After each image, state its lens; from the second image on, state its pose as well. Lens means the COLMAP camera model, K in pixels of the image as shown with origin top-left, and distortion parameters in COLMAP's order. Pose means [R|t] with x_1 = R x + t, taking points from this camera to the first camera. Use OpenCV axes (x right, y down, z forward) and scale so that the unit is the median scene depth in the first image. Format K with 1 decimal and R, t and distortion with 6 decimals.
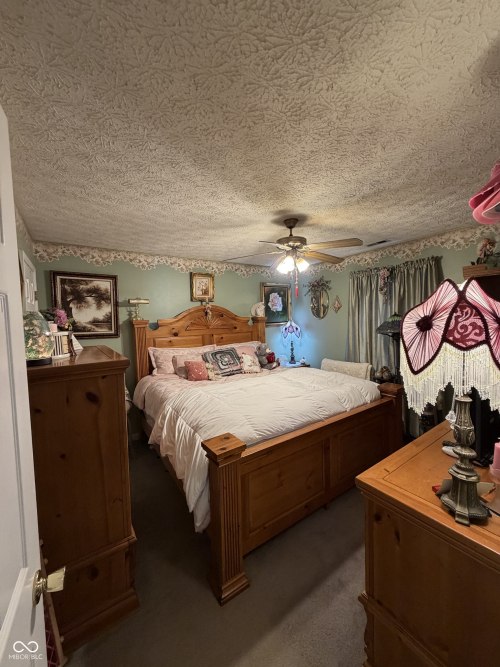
lens RADIAL K [[265.6, 0, 251.0], [0, 265.6, 331.9], [0, 0, 1]] dist [0.001260, -0.000130]
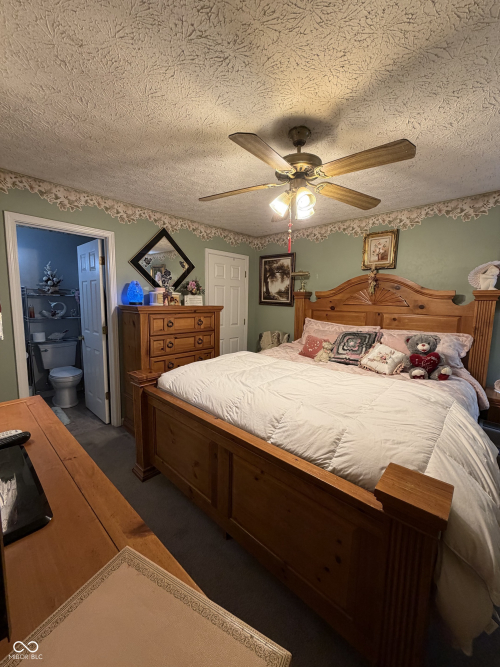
lens RADIAL K [[265.6, 0, 251.0], [0, 265.6, 331.9], [0, 0, 1]] dist [0.001260, -0.000130]
pose [[0.212452, 0.149370, -0.965688, 0.627544], [-0.079233, 0.987627, 0.135332, -0.012740], [0.973954, 0.047763, 0.221658, 0.581452]]
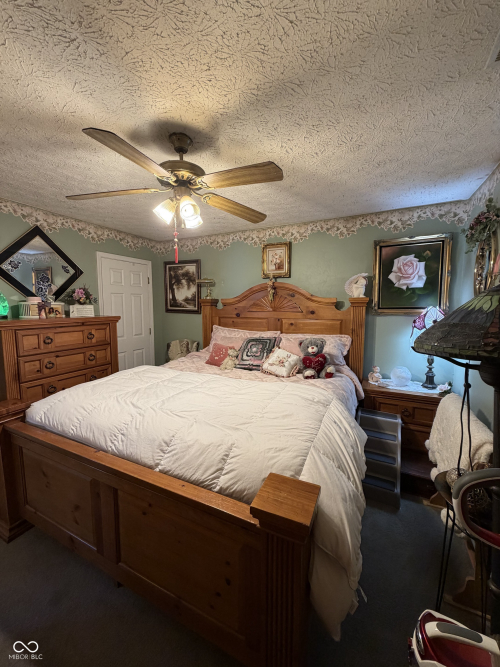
lens RADIAL K [[265.6, 0, 251.0], [0, 265.6, 331.9], [0, 0, 1]] dist [0.001260, -0.000130]
pose [[0.491581, 0.118231, -0.862768, 0.629153], [-0.063741, 0.992968, 0.099755, -0.031145], [0.868496, 0.005956, 0.495661, 0.636556]]
